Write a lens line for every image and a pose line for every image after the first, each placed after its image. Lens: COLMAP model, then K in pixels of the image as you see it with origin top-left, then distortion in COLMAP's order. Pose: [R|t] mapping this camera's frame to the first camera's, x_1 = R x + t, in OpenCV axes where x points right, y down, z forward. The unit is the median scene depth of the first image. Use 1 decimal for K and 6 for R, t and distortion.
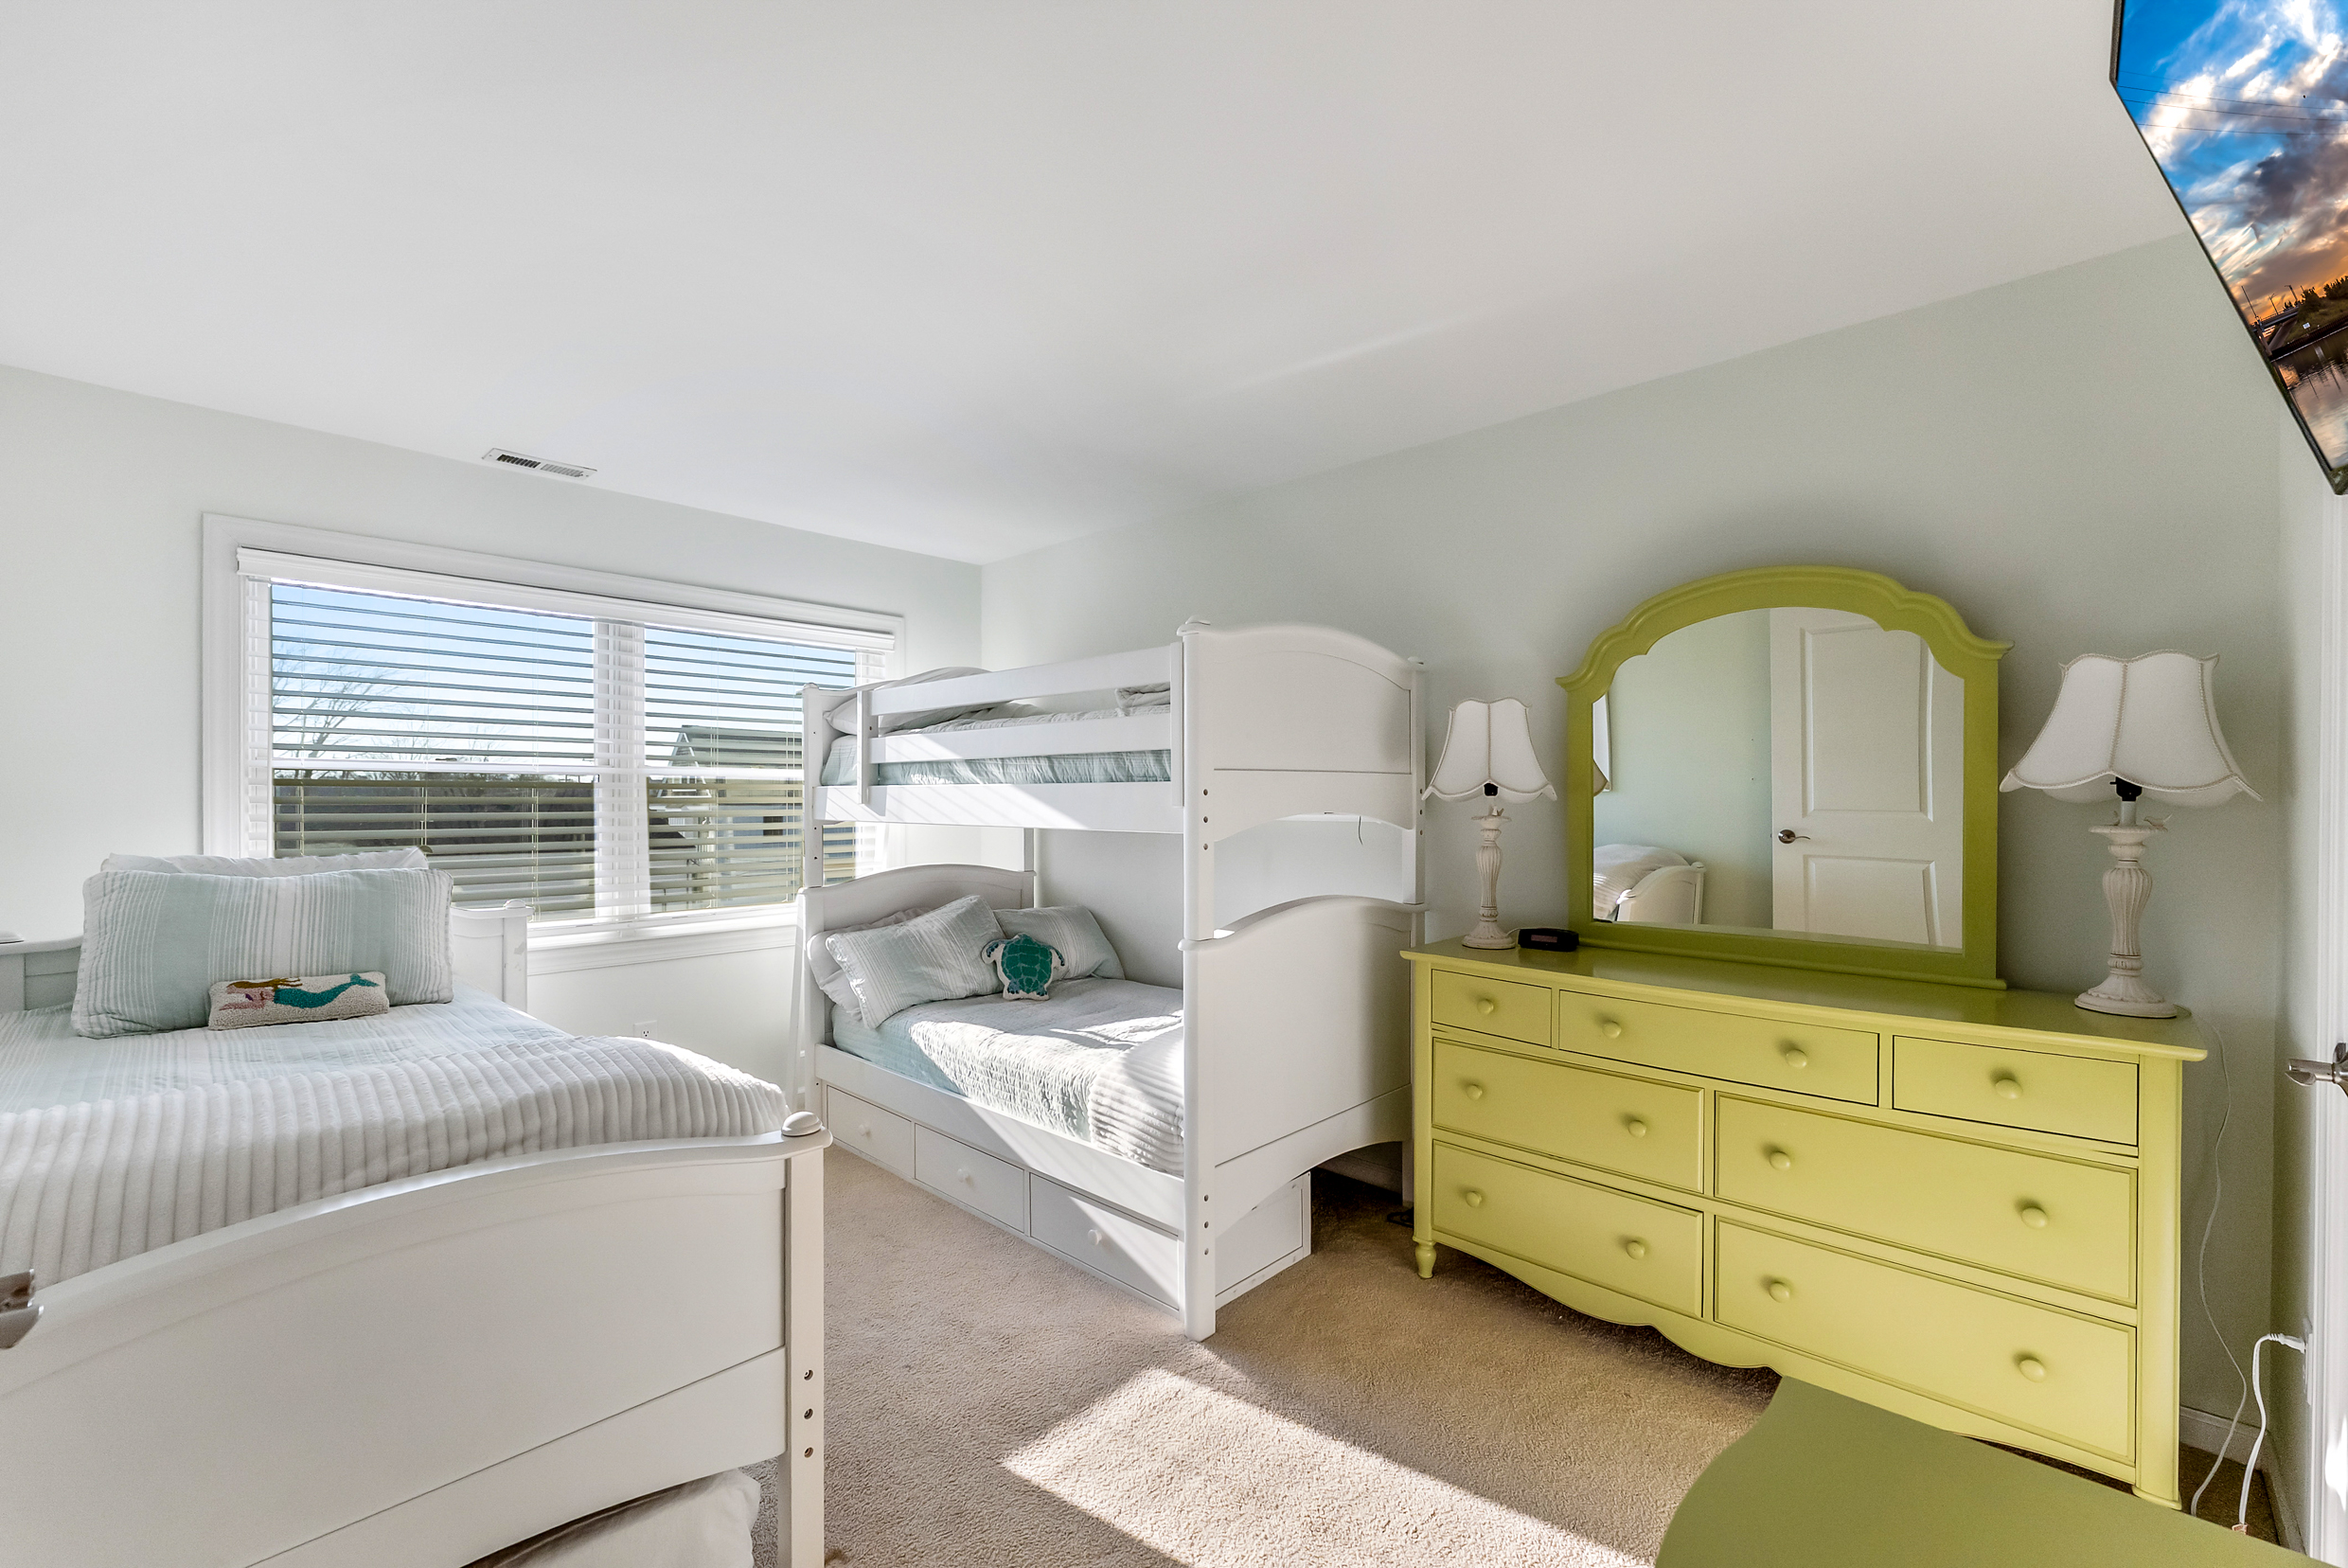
lens RADIAL K [[975.8, 0, 1180.3], [0, 975.8, 775.1], [0, 0, 1]] dist [-0.001750, -0.000328]
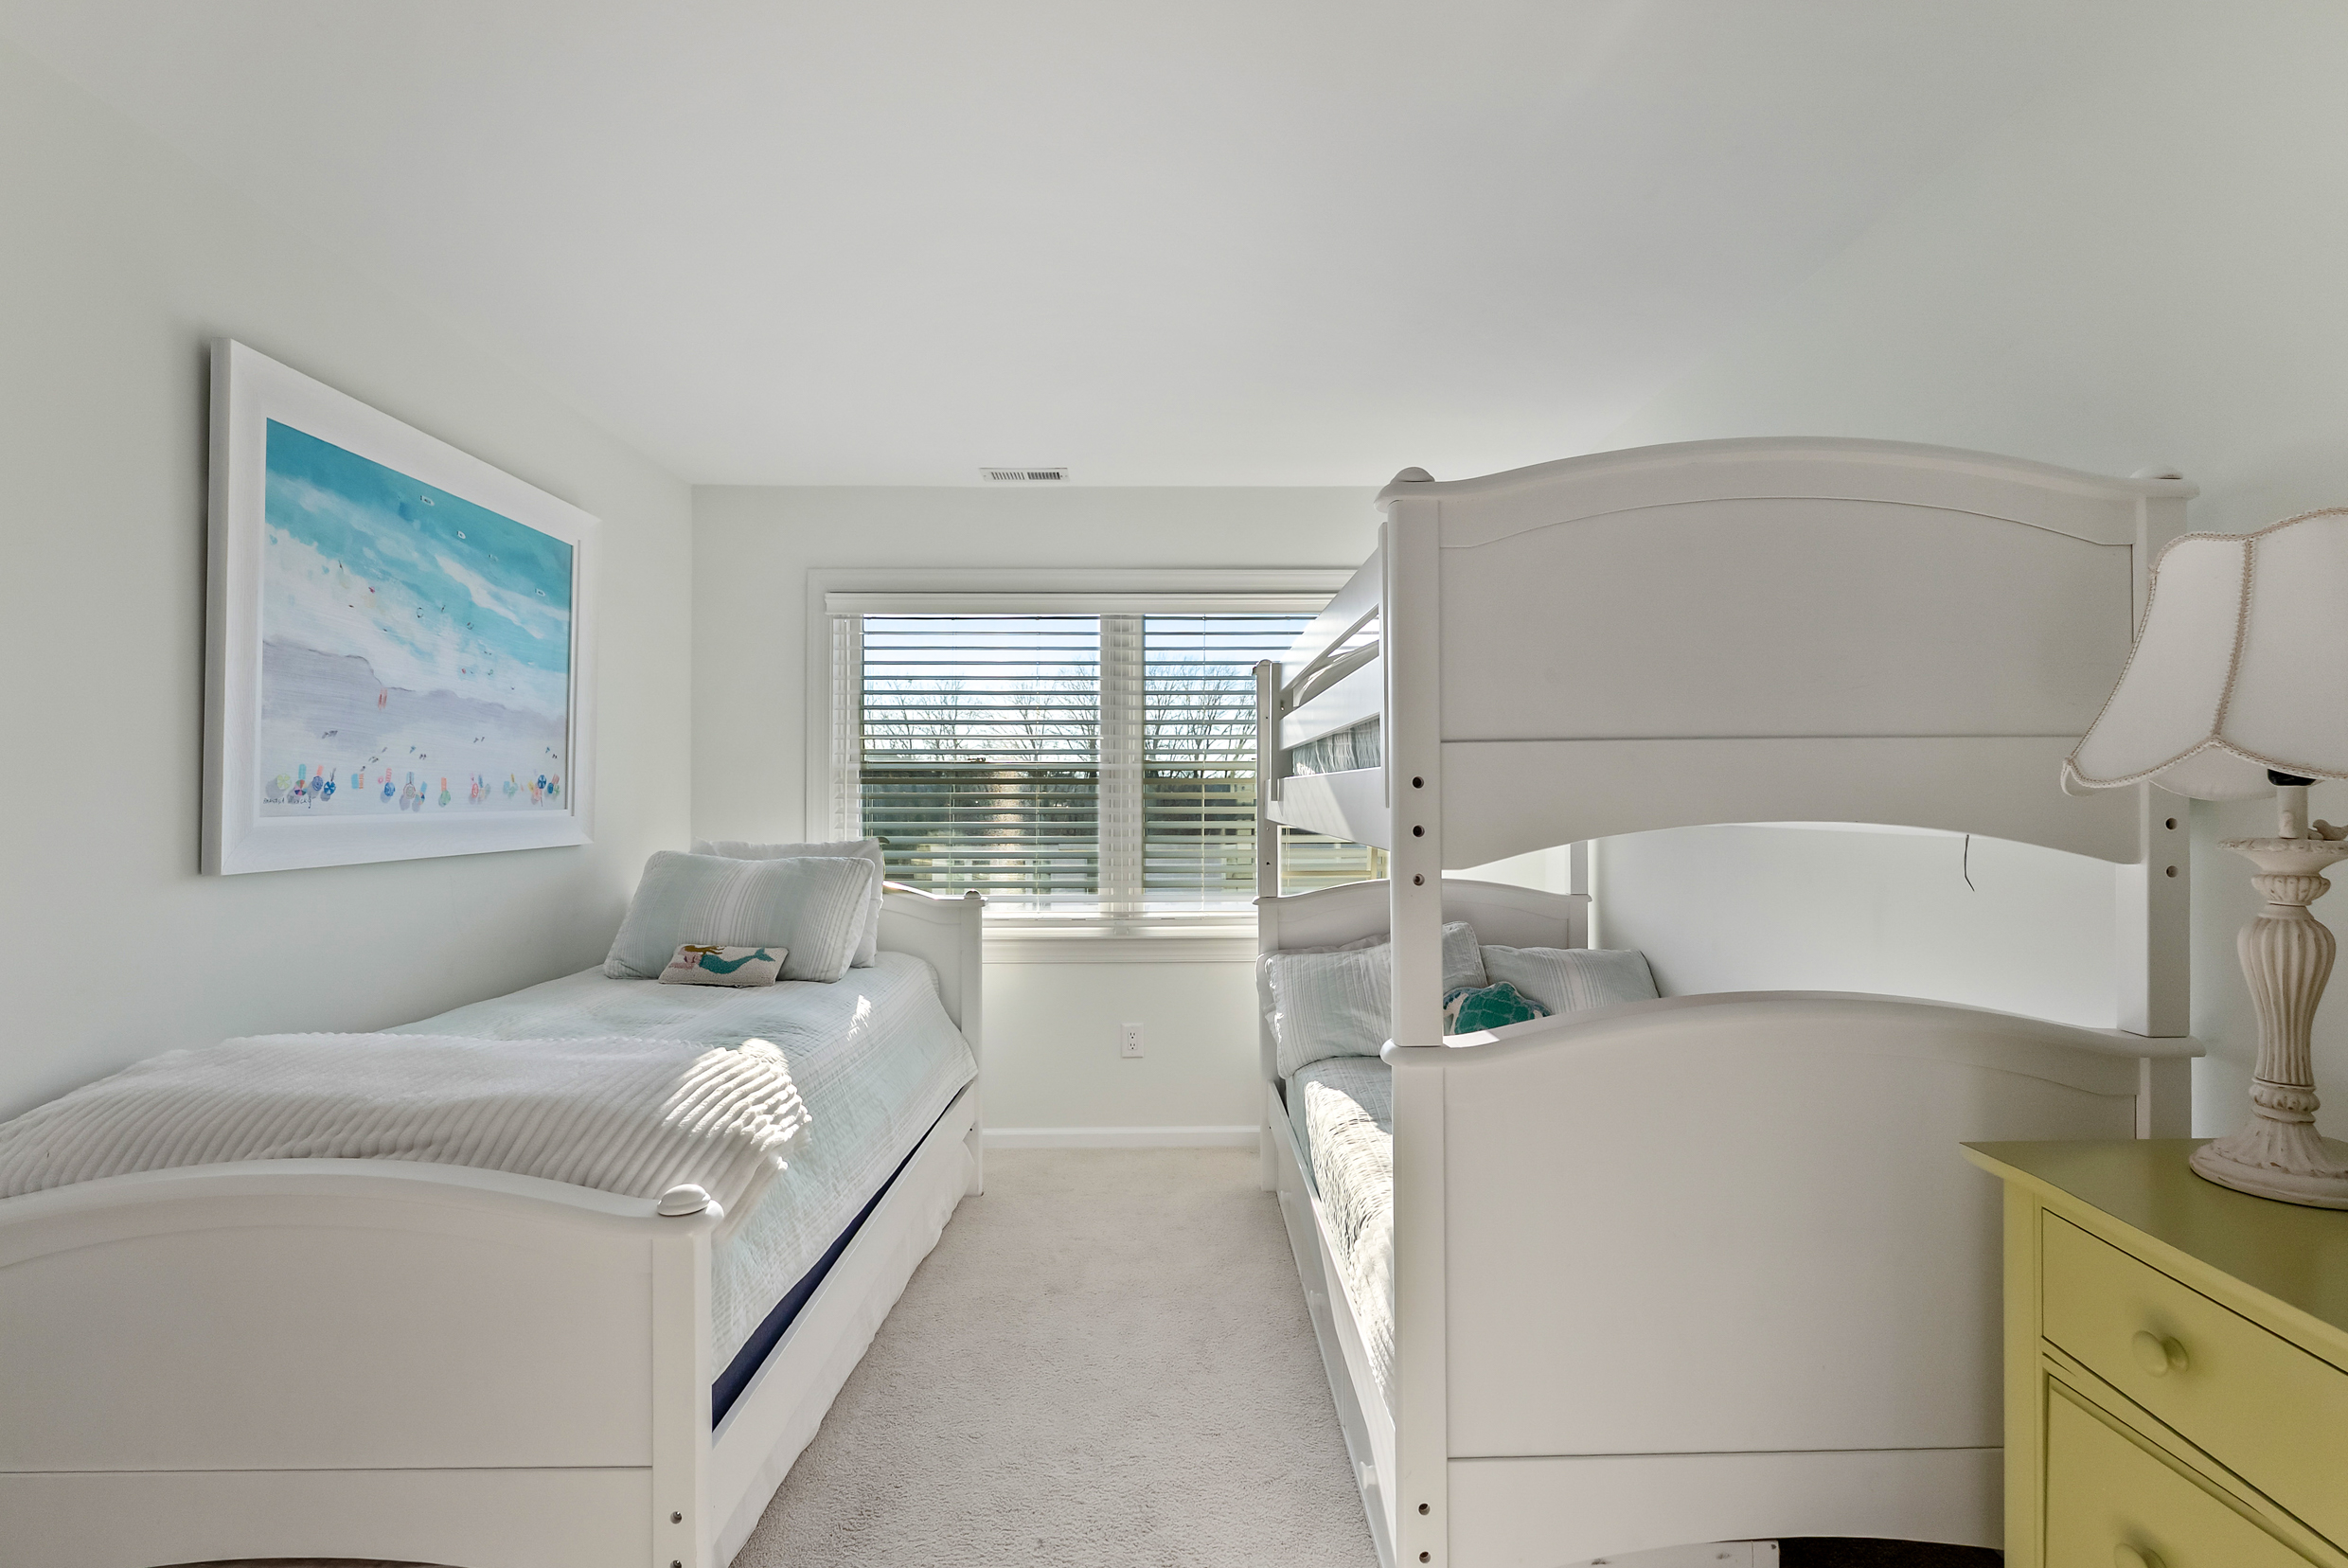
lens RADIAL K [[1046.9, 0, 1176.0], [0, 1046.9, 768.1], [0, 0, 1]] dist [0.013897, -0.000111]
pose [[0.692994, -0.019267, -0.720685, 0.310819], [0.019942, 0.999773, -0.007552, 0.009055], [0.720667, -0.009139, 0.693221, 0.402543]]
